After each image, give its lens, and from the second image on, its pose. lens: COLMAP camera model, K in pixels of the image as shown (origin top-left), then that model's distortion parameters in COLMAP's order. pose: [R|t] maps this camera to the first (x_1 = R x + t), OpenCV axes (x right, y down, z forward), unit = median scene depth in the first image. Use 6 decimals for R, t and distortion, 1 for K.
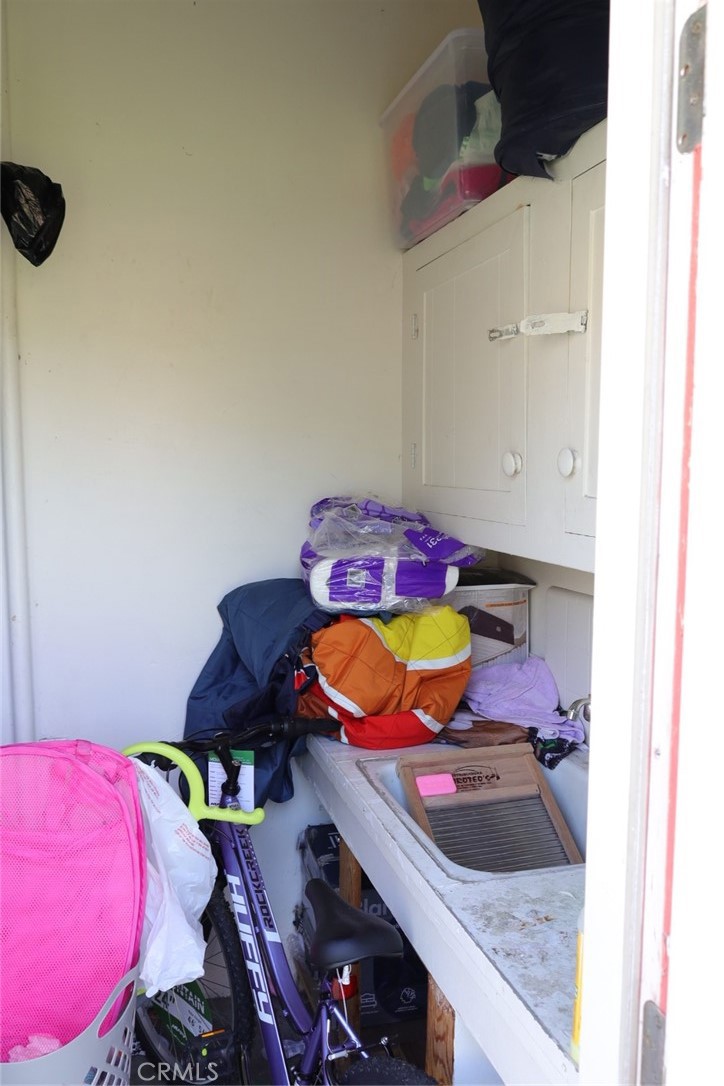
lens RADIAL K [[876.4, 0, 362.0], [0, 876.4, 543.0], [0, 0, 1]] dist [0.001637, -0.051110]
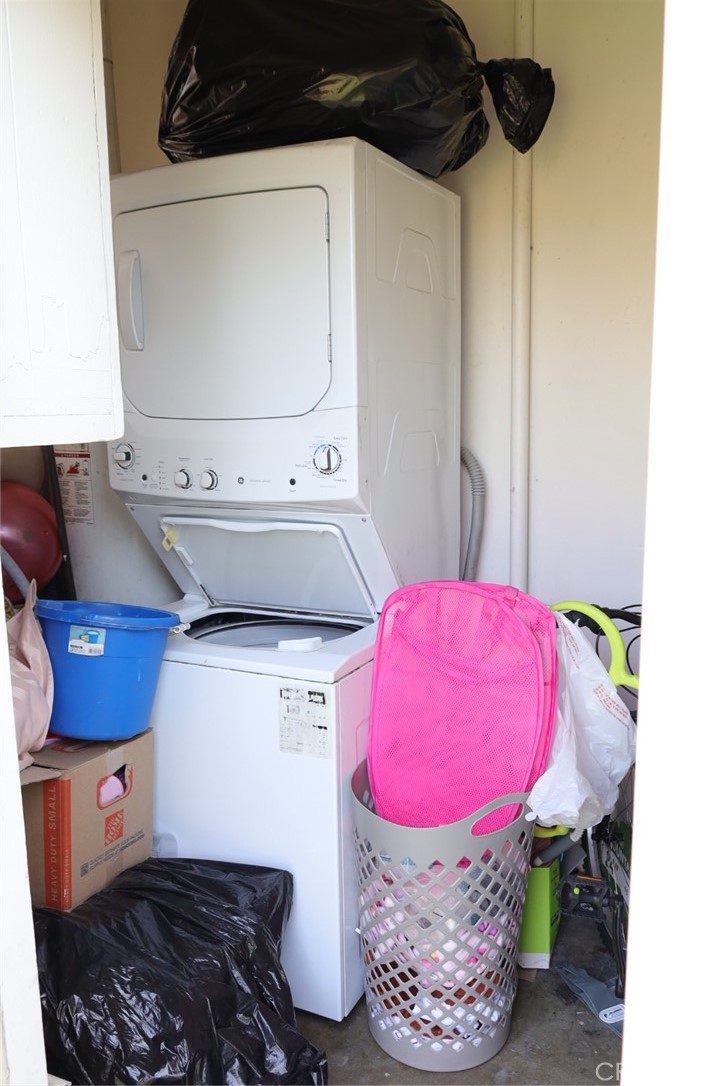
lens RADIAL K [[876.4, 0, 362.0], [0, 876.4, 543.0], [0, 0, 1]] dist [0.001637, -0.051110]
pose [[0.745499, 0.096172, -0.659532, 0.249207], [-0.043160, 0.994424, 0.096219, 0.068349], [0.665108, -0.043266, 0.745492, 0.053409]]
